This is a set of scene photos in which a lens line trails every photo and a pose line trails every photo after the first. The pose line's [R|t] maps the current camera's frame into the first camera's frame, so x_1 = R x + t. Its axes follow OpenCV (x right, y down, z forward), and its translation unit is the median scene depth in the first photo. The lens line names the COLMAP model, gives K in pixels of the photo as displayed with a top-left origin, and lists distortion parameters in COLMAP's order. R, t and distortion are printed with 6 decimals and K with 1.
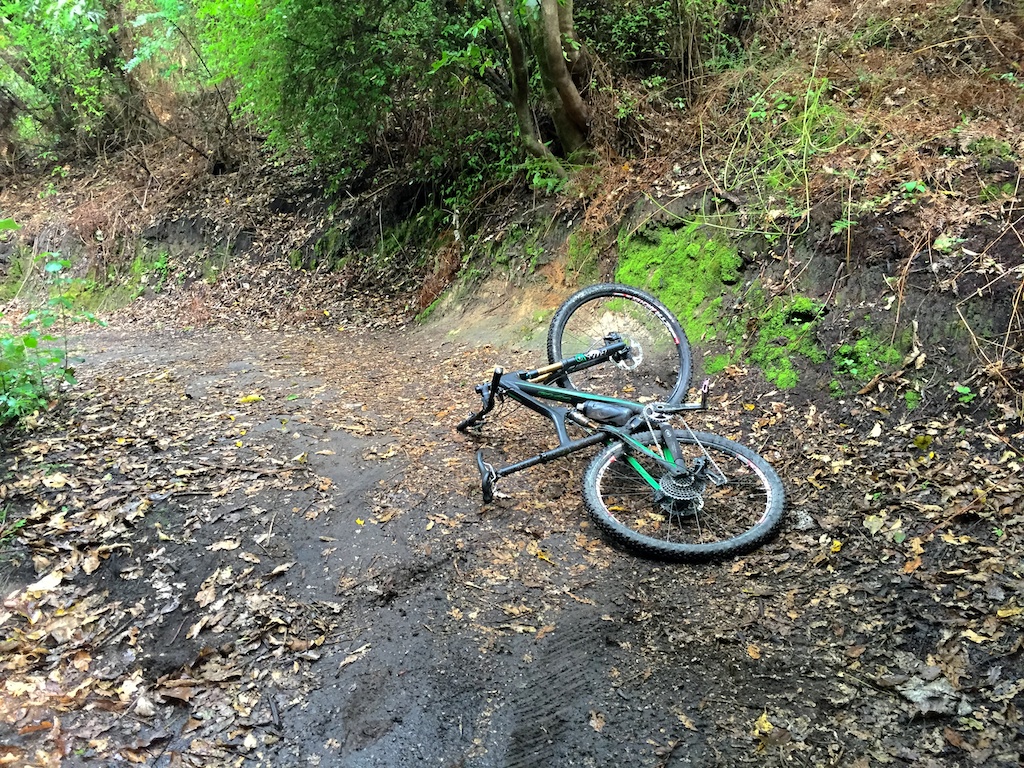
lens RADIAL K [[879.4, 0, 509.8], [0, 879.4, 381.7], [0, 0, 1]] dist [0.057759, -0.069928]
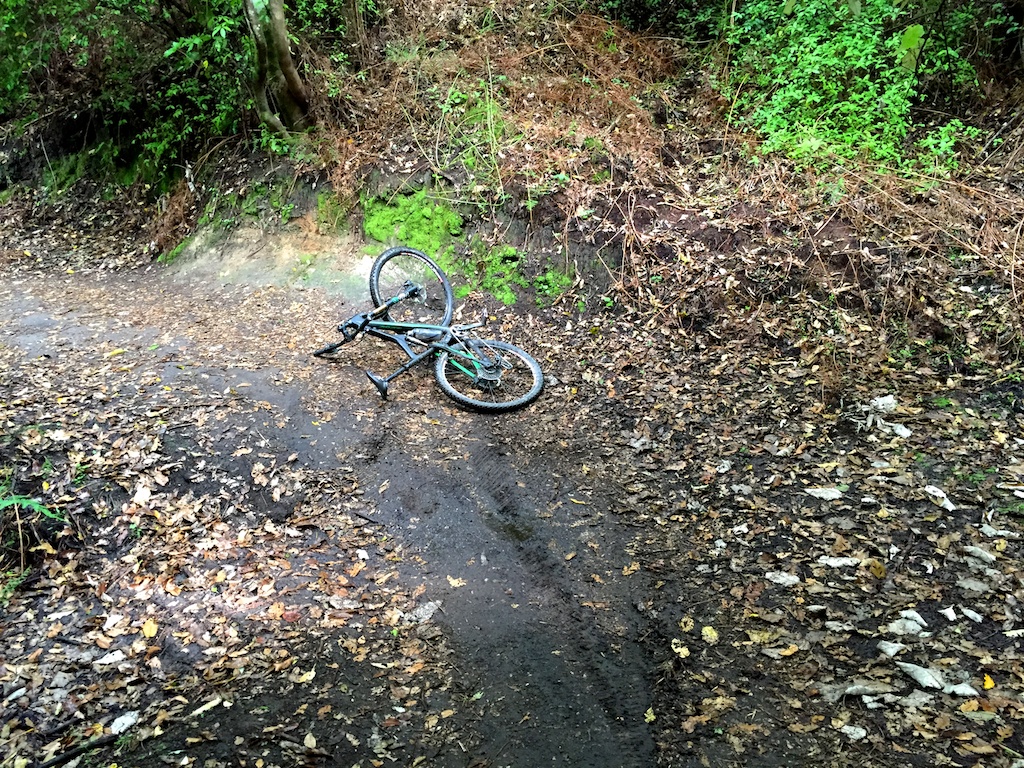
lens RADIAL K [[879.4, 0, 510.2], [0, 879.4, 384.4], [0, 0, 1]] dist [0.057759, -0.069928]
pose [[0.871095, -0.156442, 0.465531, -0.515441], [0.082917, 0.981149, 0.174563, -0.142223], [-0.484065, -0.113460, 0.867645, -0.496058]]
